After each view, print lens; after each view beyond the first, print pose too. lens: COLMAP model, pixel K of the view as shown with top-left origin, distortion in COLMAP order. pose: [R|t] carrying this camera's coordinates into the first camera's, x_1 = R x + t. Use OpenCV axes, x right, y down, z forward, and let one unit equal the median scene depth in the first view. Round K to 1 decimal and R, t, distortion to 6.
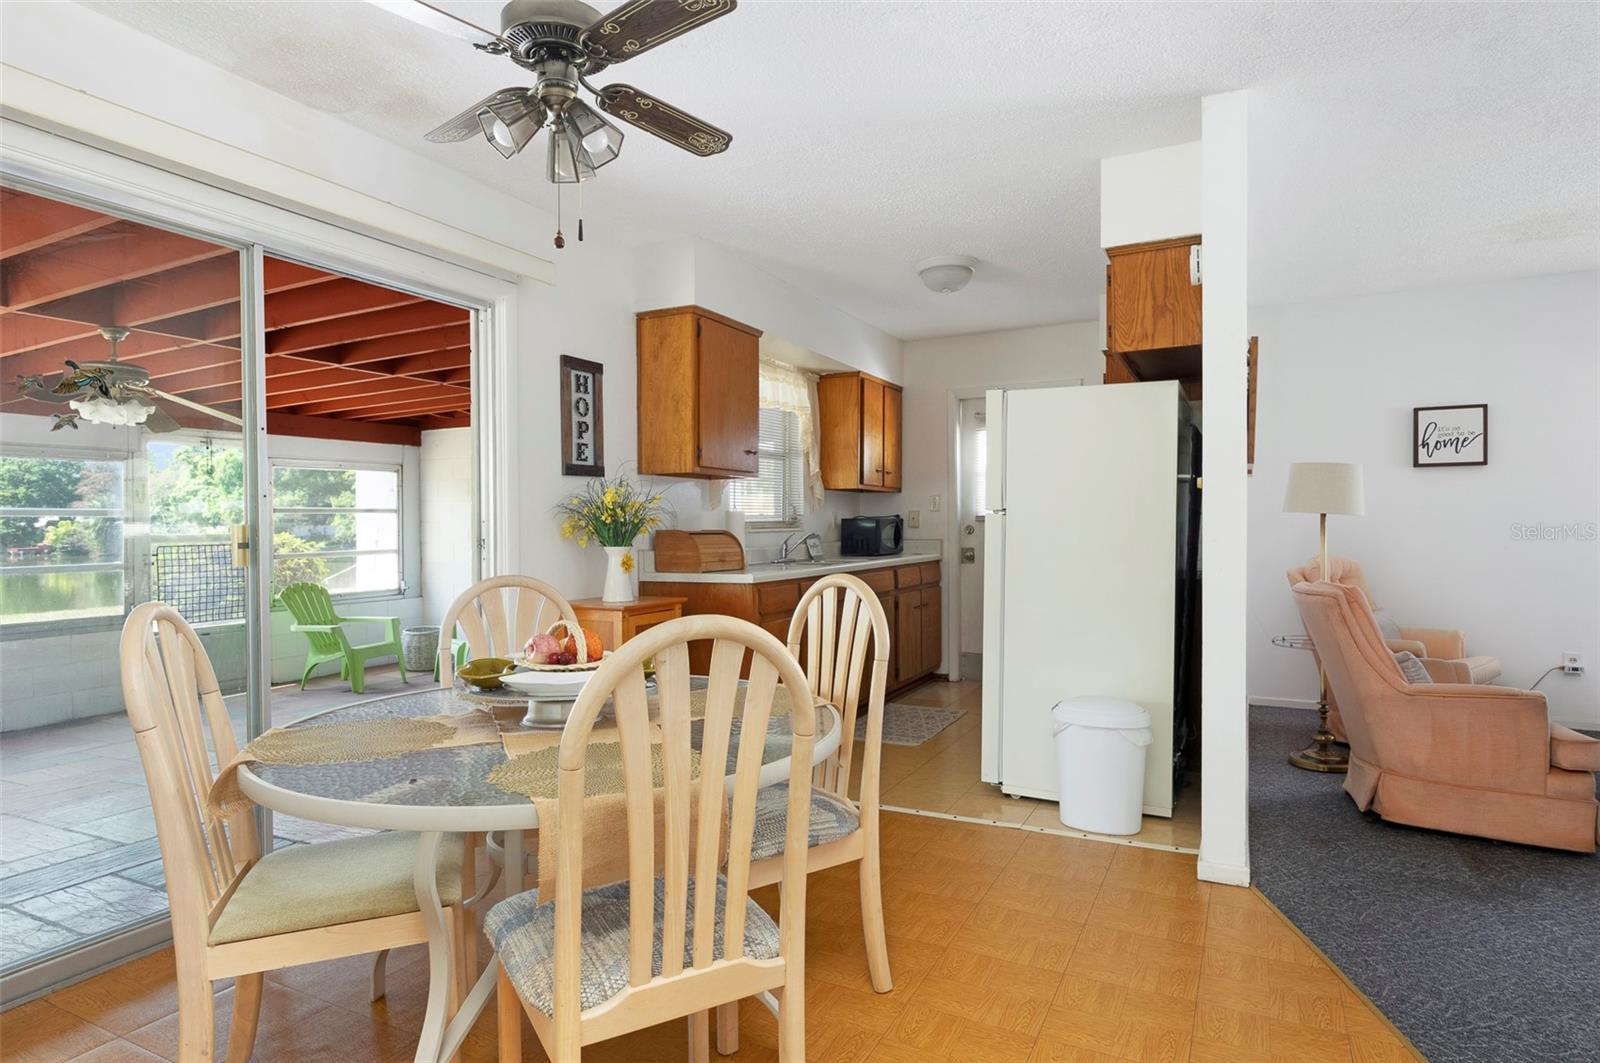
lens RADIAL K [[865.9, 0, 800.1], [0, 865.9, 532.6], [0, 0, 1]] dist [0.001701, -0.001405]
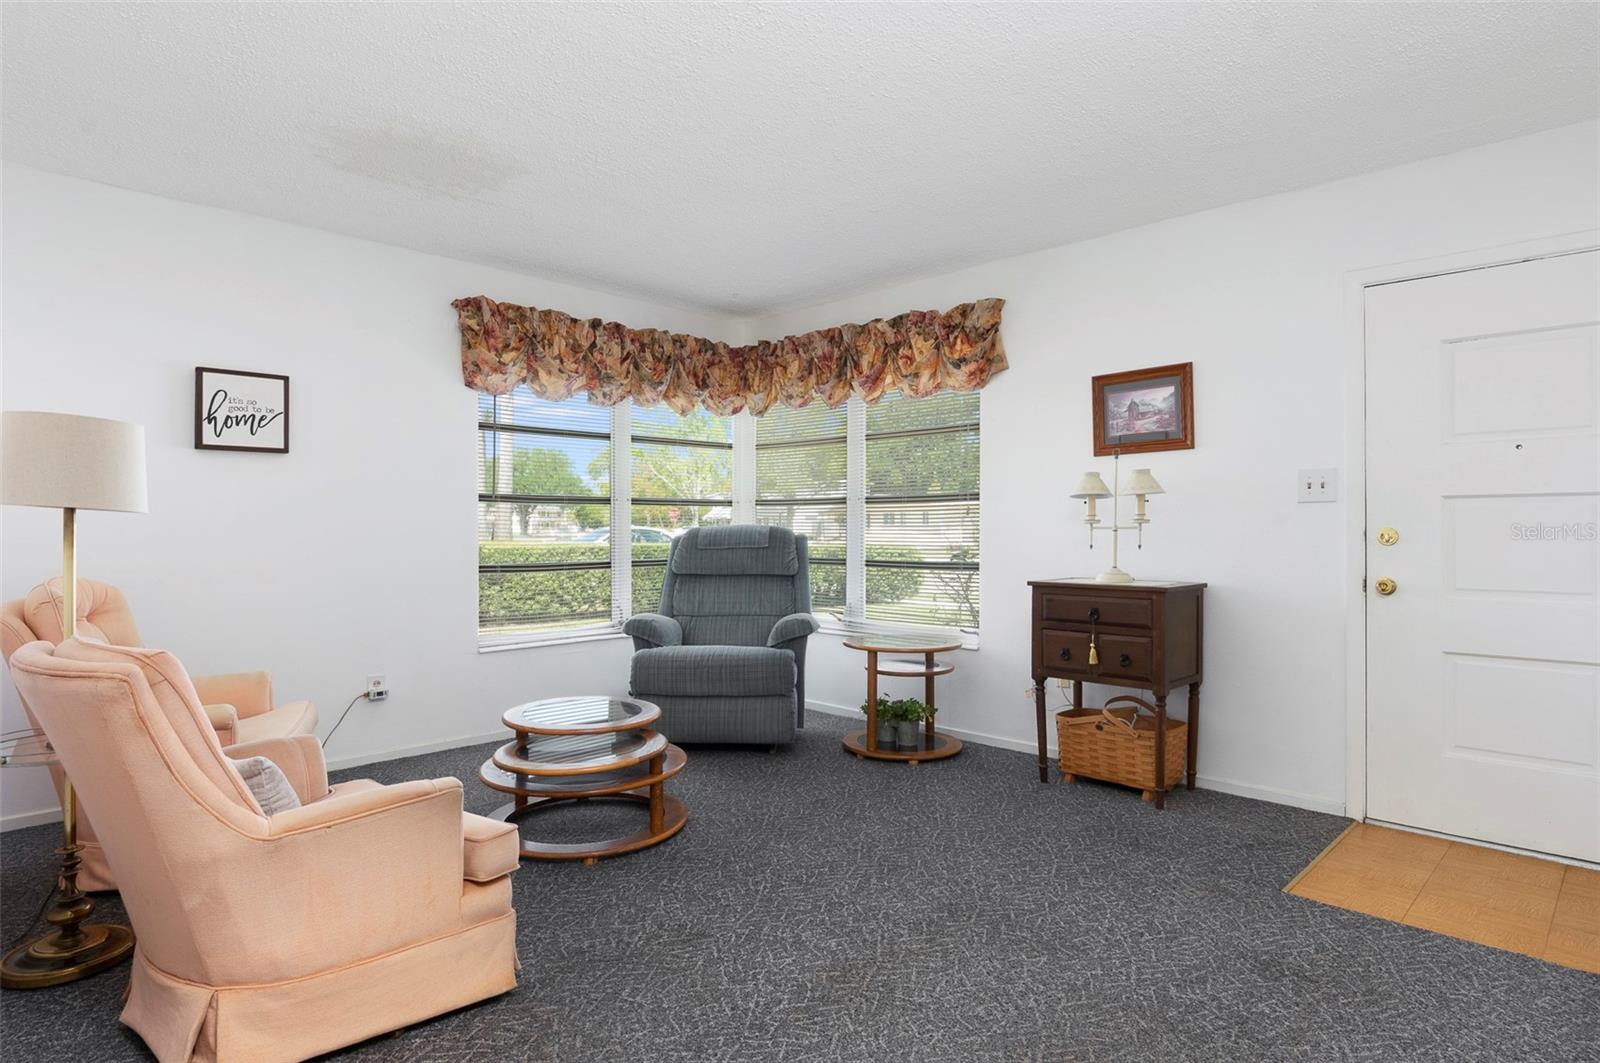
lens RADIAL K [[865.9, 0, 812.7], [0, 865.9, 524.9], [0, 0, 1]] dist [0.001701, -0.001405]
pose [[0.283639, 0.006560, 0.958909, 0.158774], [0.011432, 0.999882, -0.010222, 0.000611], [-0.958863, 0.013862, 0.283531, 0.294821]]
